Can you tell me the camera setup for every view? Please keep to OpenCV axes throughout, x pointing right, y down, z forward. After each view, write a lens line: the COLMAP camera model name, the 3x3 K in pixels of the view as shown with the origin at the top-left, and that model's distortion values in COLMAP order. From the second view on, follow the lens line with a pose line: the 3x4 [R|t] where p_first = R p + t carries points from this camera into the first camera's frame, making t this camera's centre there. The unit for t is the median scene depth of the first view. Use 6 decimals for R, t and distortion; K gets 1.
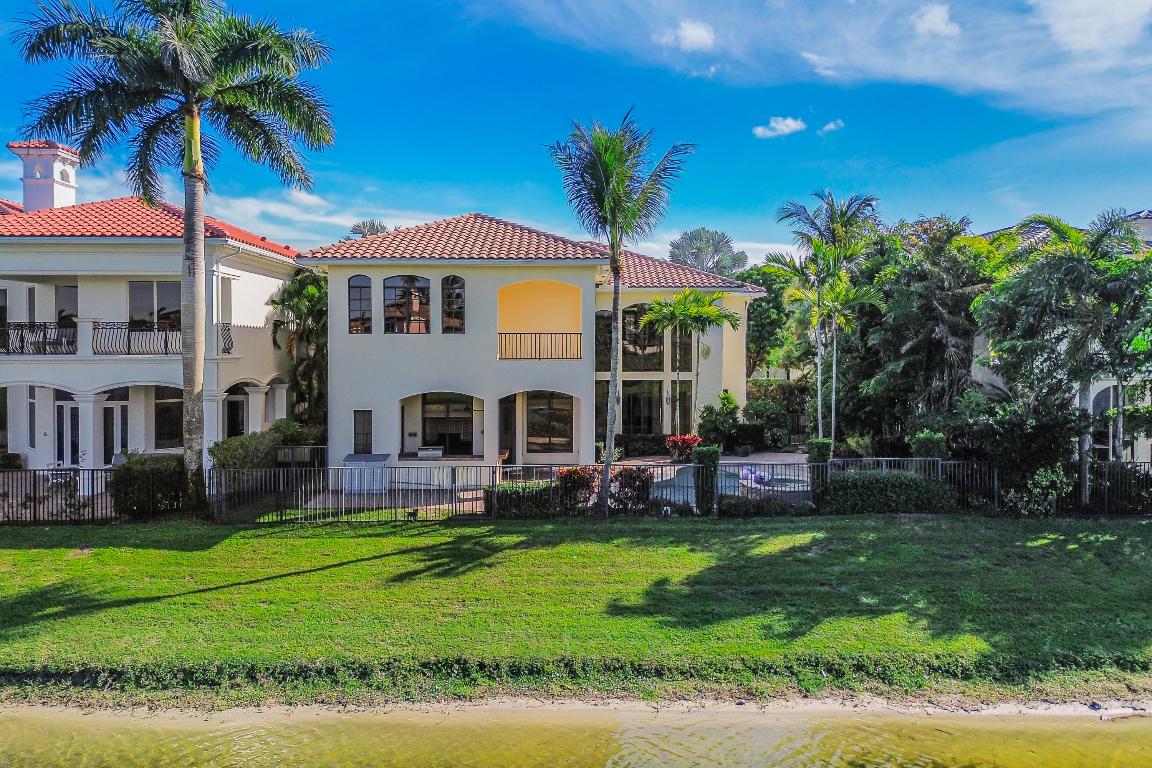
lens RADIAL K [[832.8, 0, 577.3], [0, 832.8, 376.6], [0, 0, 1]] dist [0.001843, 0.001988]
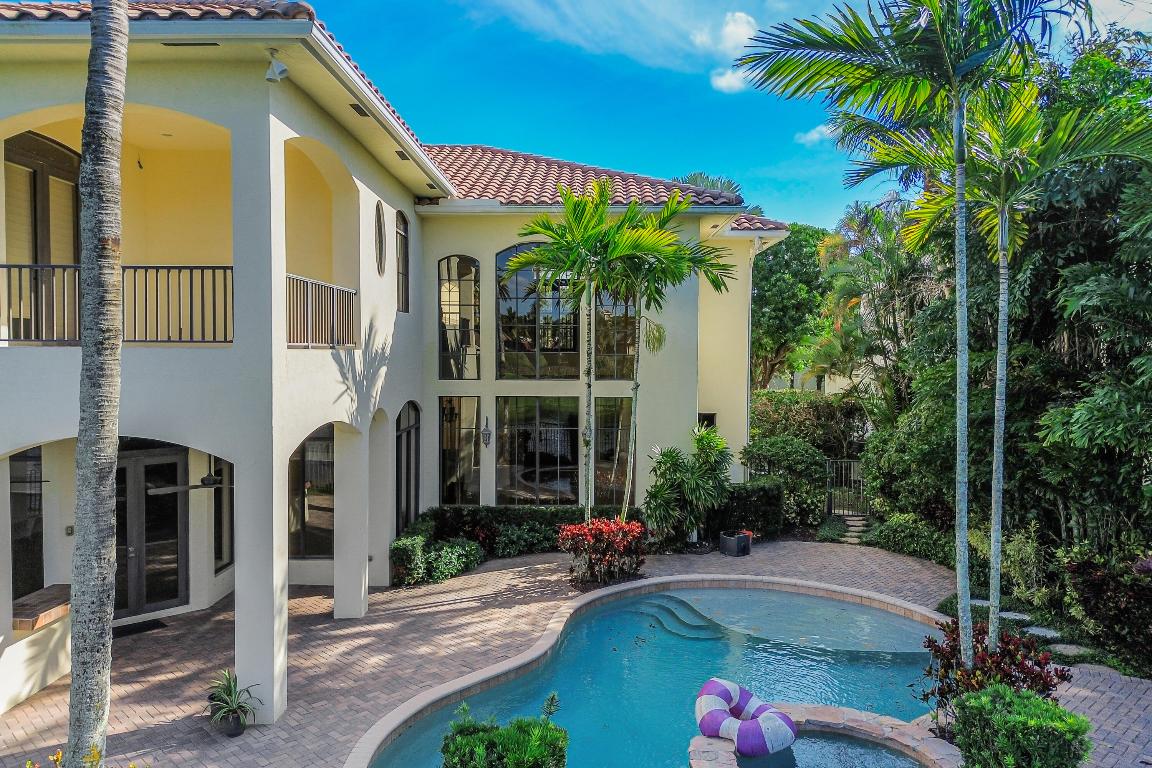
lens RADIAL K [[832.2, 0, 576.0], [0, 832.2, 384.0], [0, 0, 1]] dist [-0.045245, -0.000867]
pose [[0.999478, 0.006861, -0.031568, 0.110328], [-0.006805, 0.999975, 0.001903, -0.003973], [0.031581, -0.001687, 0.999500, 0.474425]]
